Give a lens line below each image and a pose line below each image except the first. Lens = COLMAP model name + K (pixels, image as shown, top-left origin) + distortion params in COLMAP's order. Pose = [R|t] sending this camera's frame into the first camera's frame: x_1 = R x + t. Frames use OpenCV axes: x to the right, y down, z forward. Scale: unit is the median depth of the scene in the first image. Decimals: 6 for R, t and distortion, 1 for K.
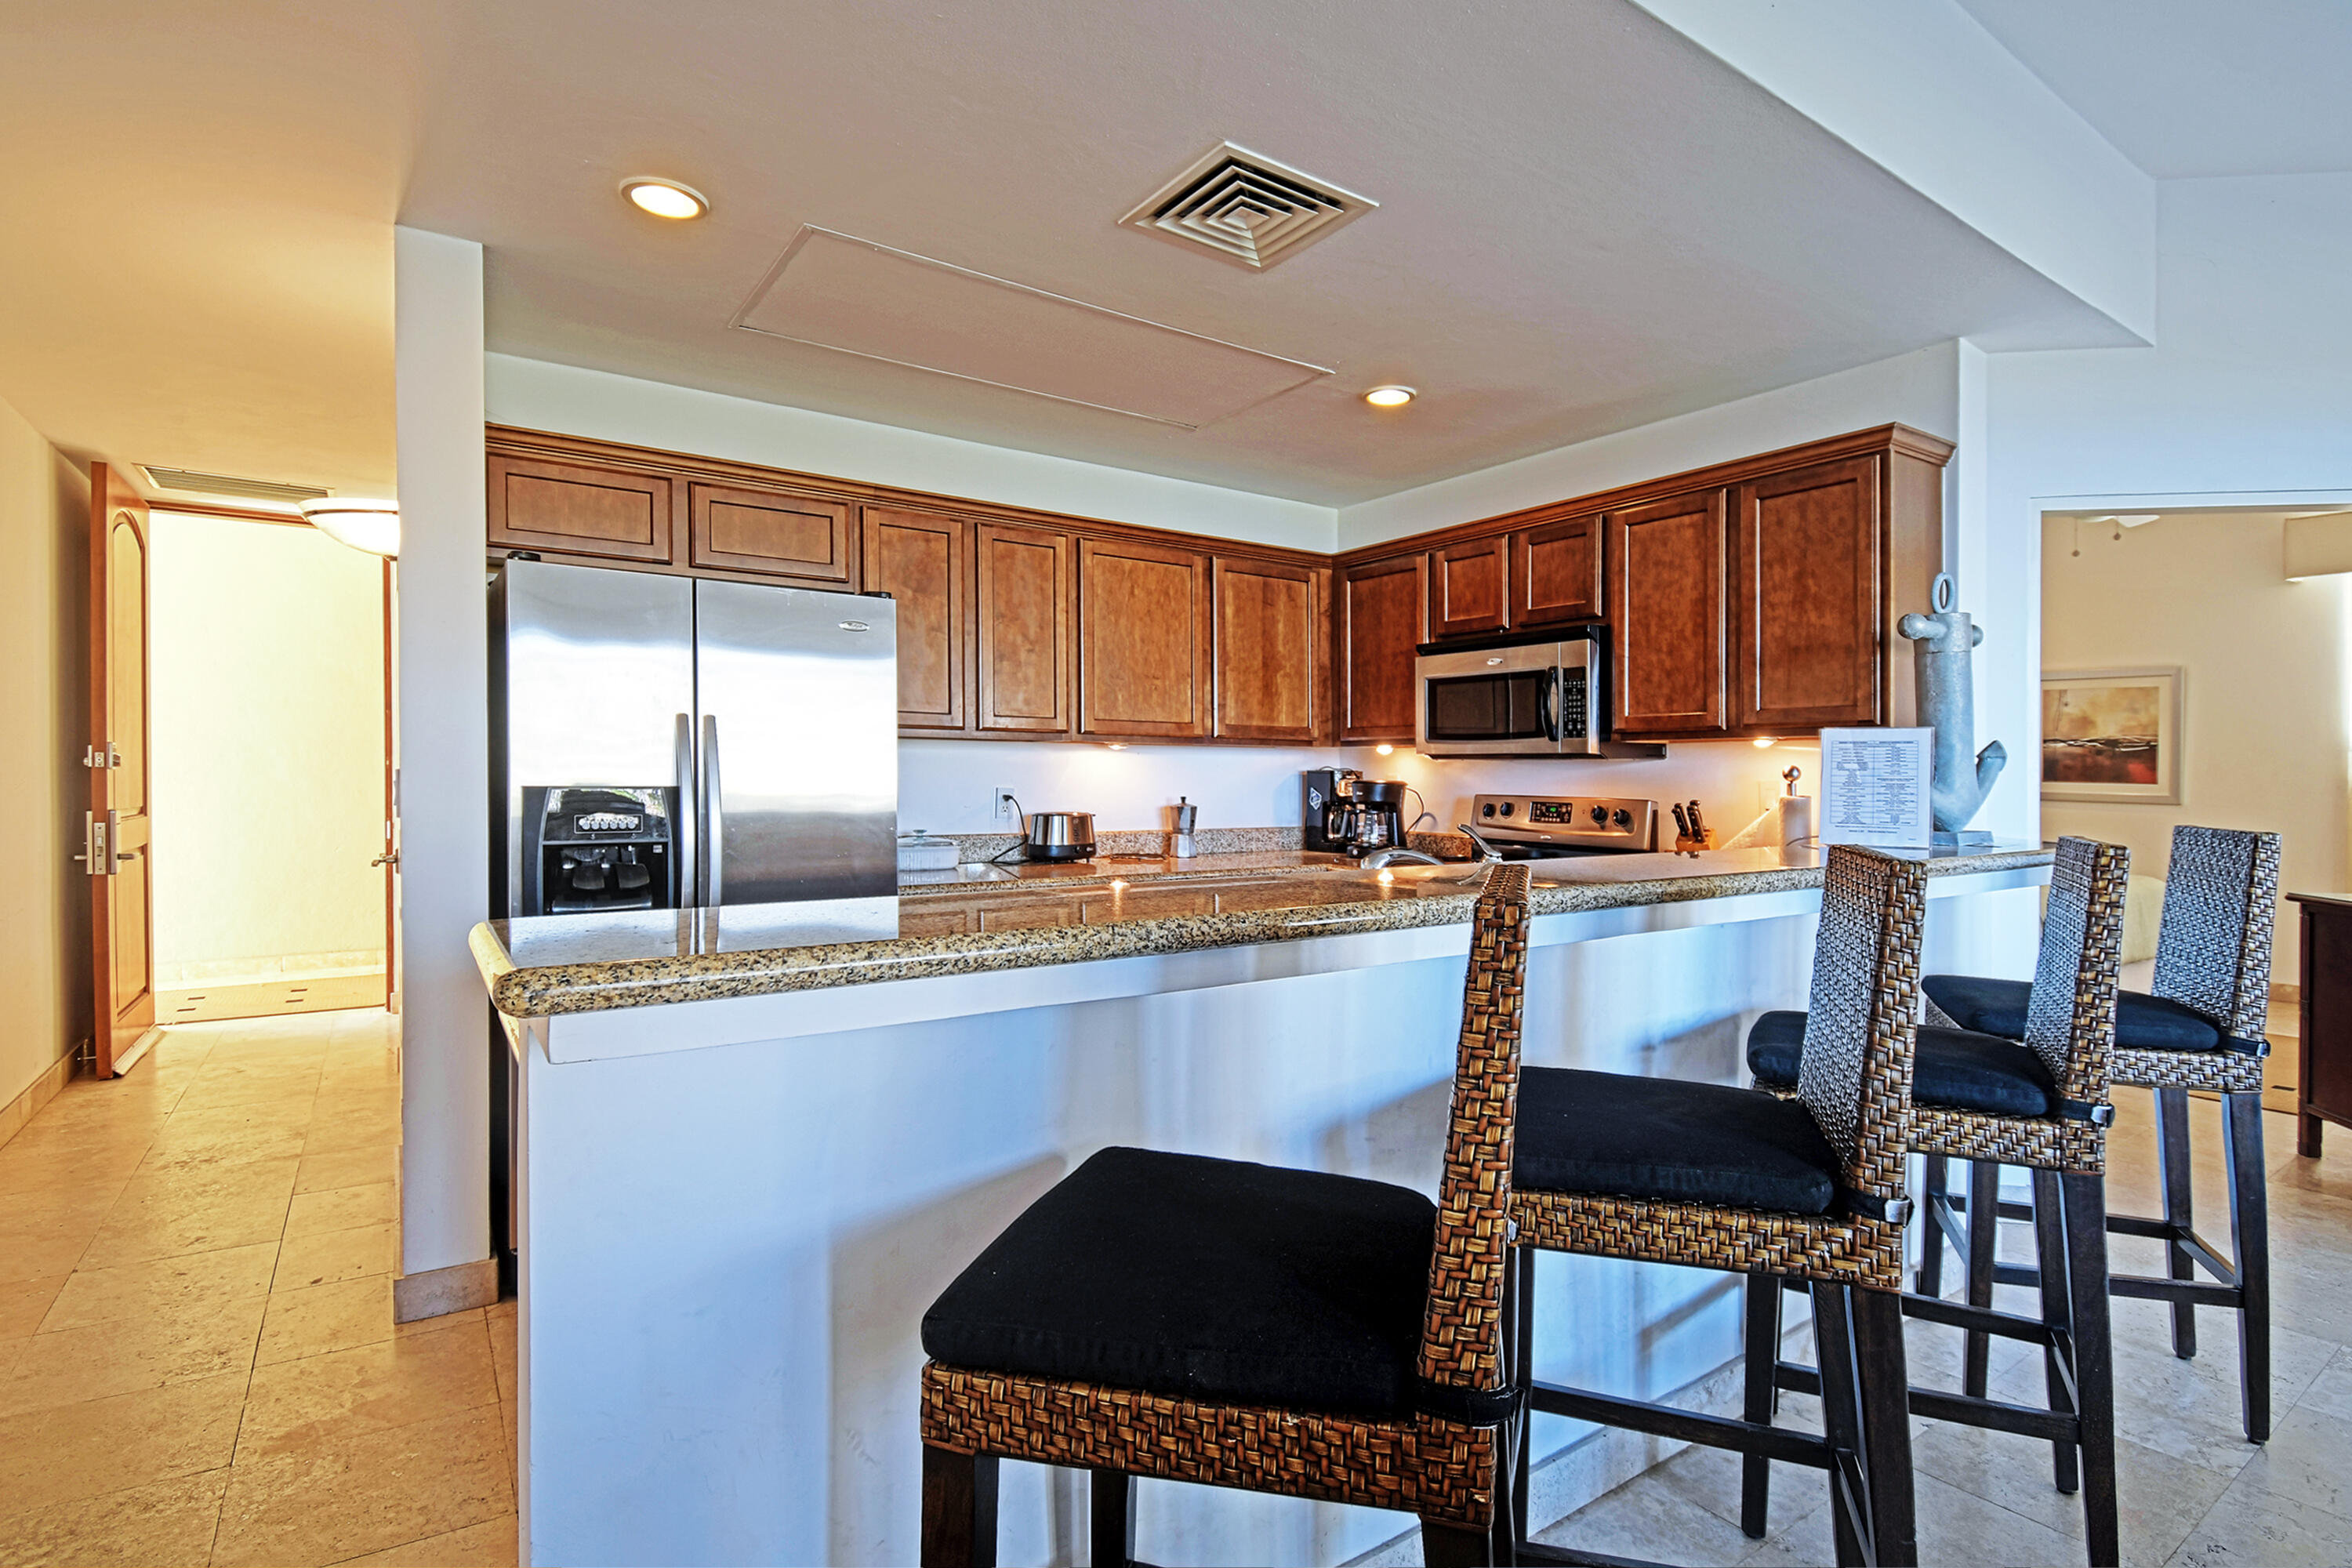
lens RADIAL K [[1128.4, 0, 1169.0], [0, 1128.4, 782.8], [0, 0, 1]] dist [-0.004910, -0.000162]
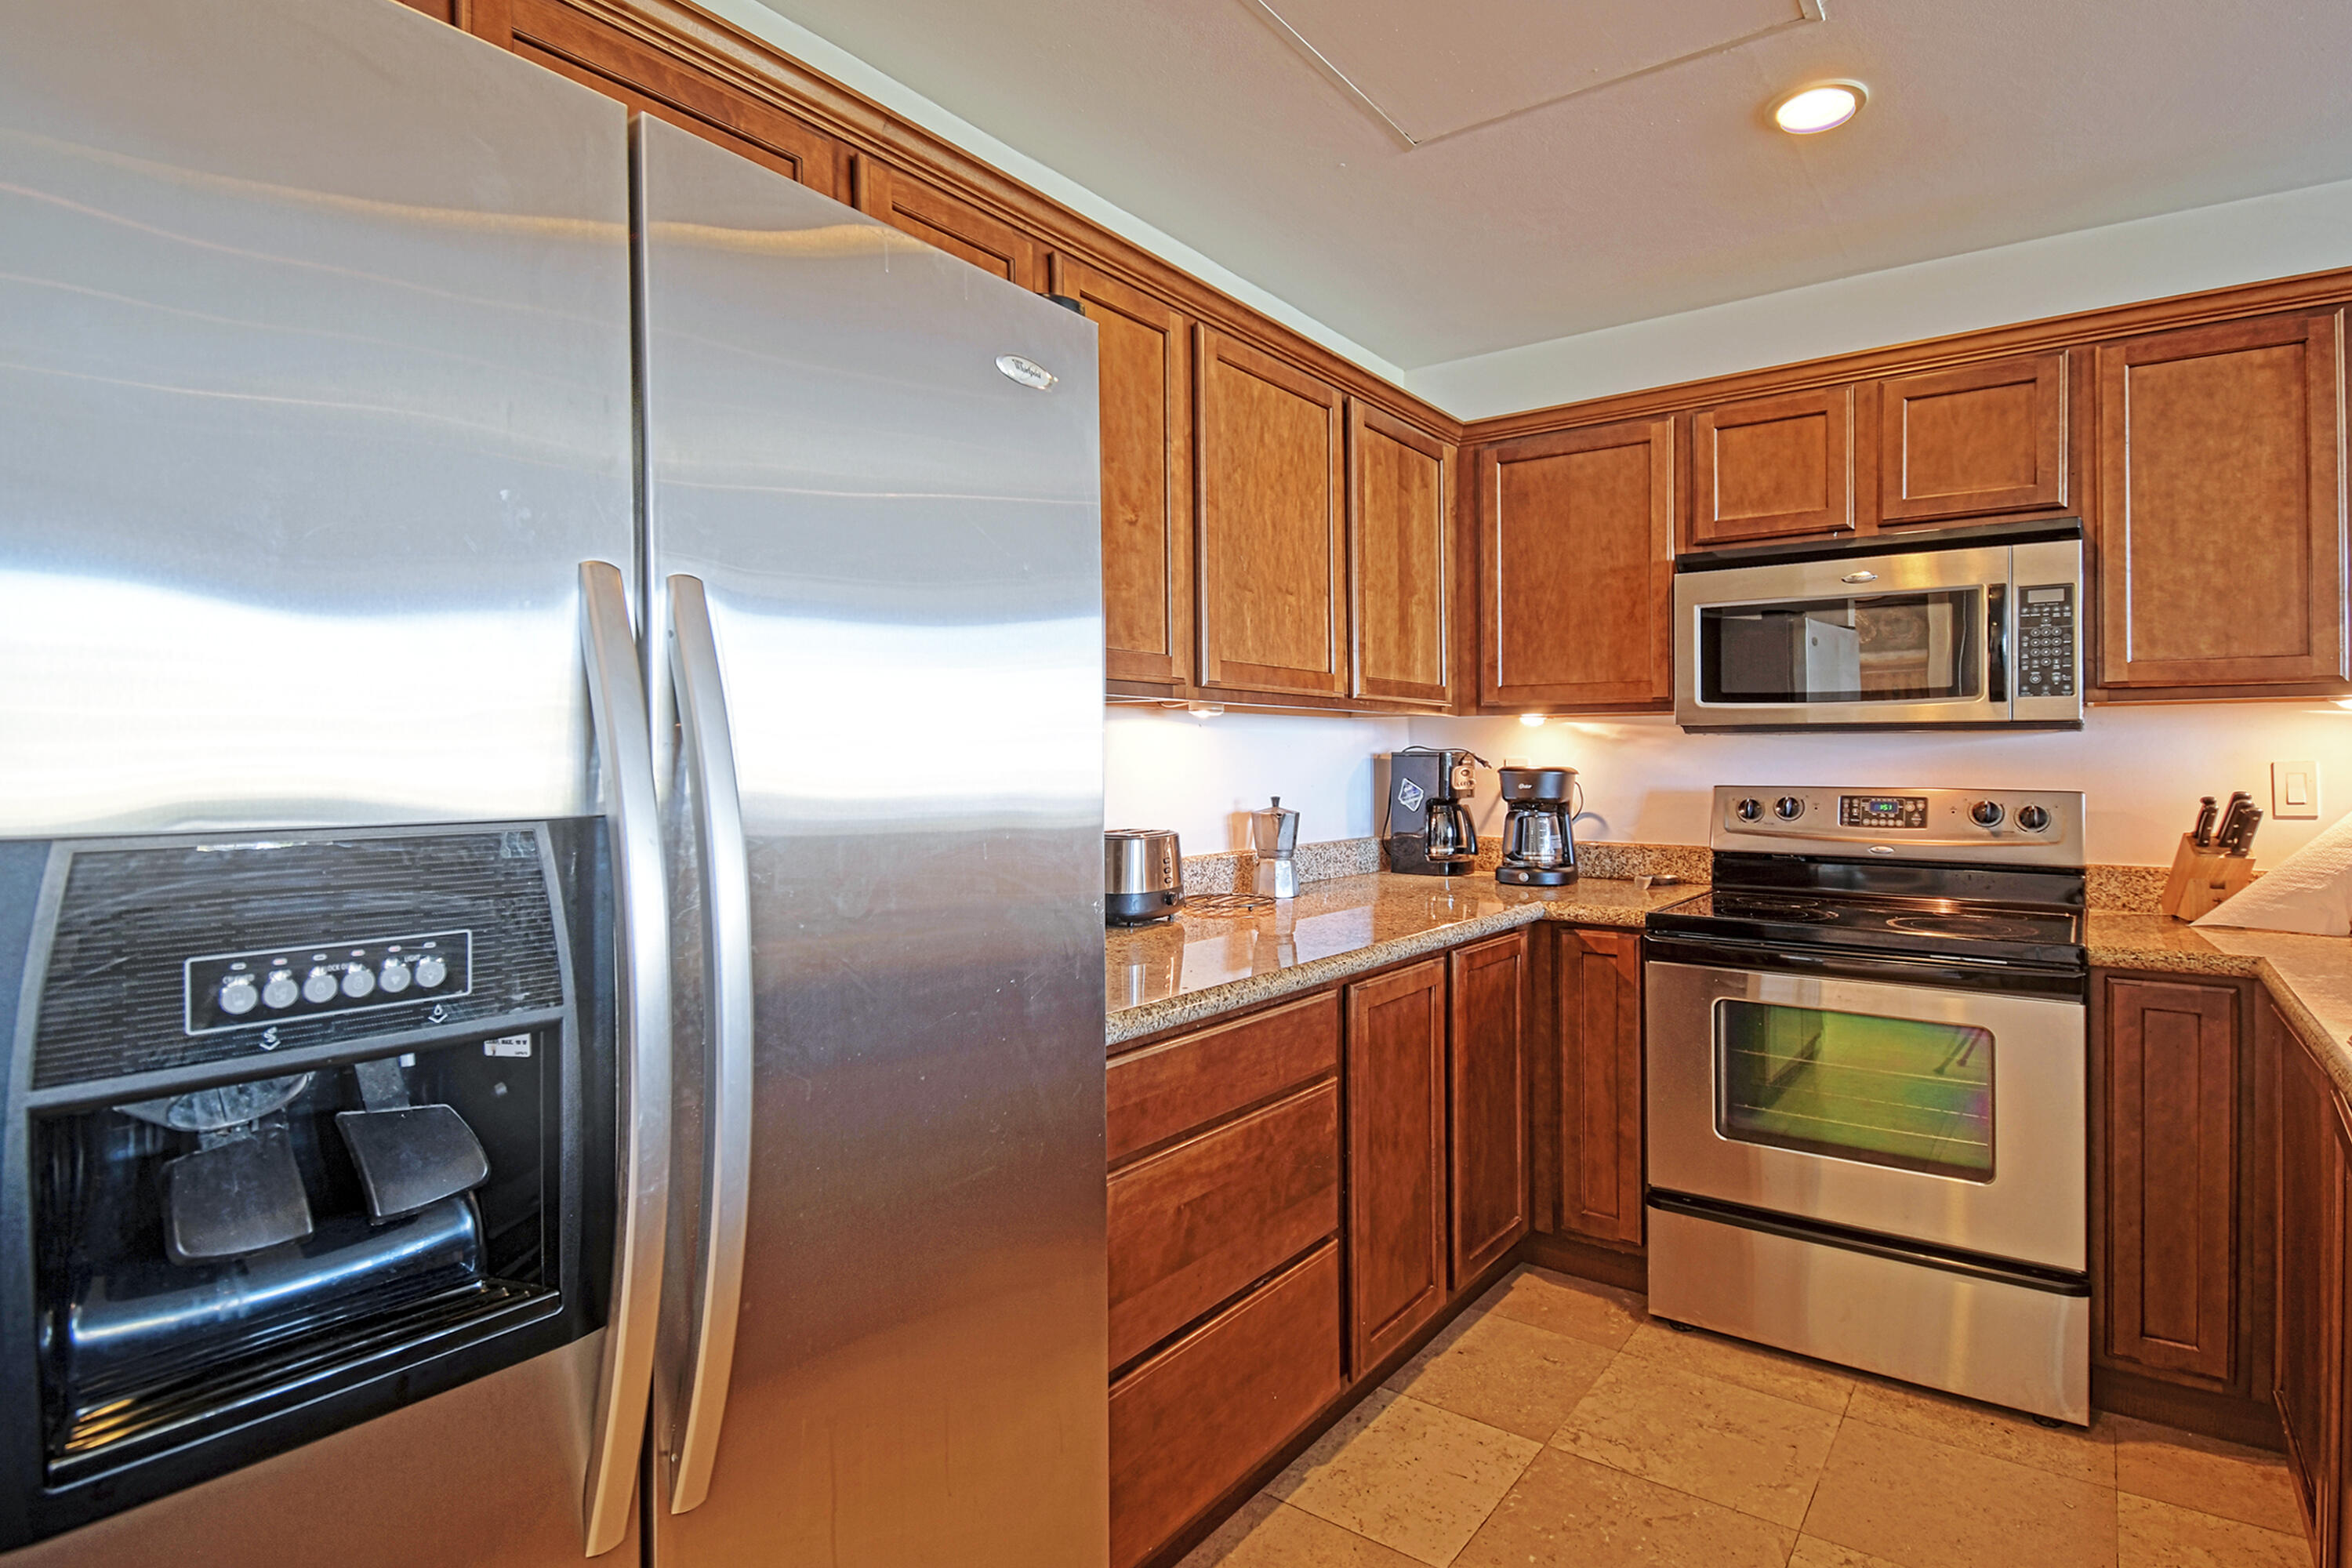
lens RADIAL K [[1184.8, 0, 1186.8], [0, 1184.8, 766.4], [0, 0, 1]] dist [-0.023125, -0.001645]
pose [[0.942280, -0.012642, 0.334586, -0.268119], [0.012987, 0.999915, 0.001206, -0.006207], [-0.334573, 0.003209, 0.942364, 0.457605]]
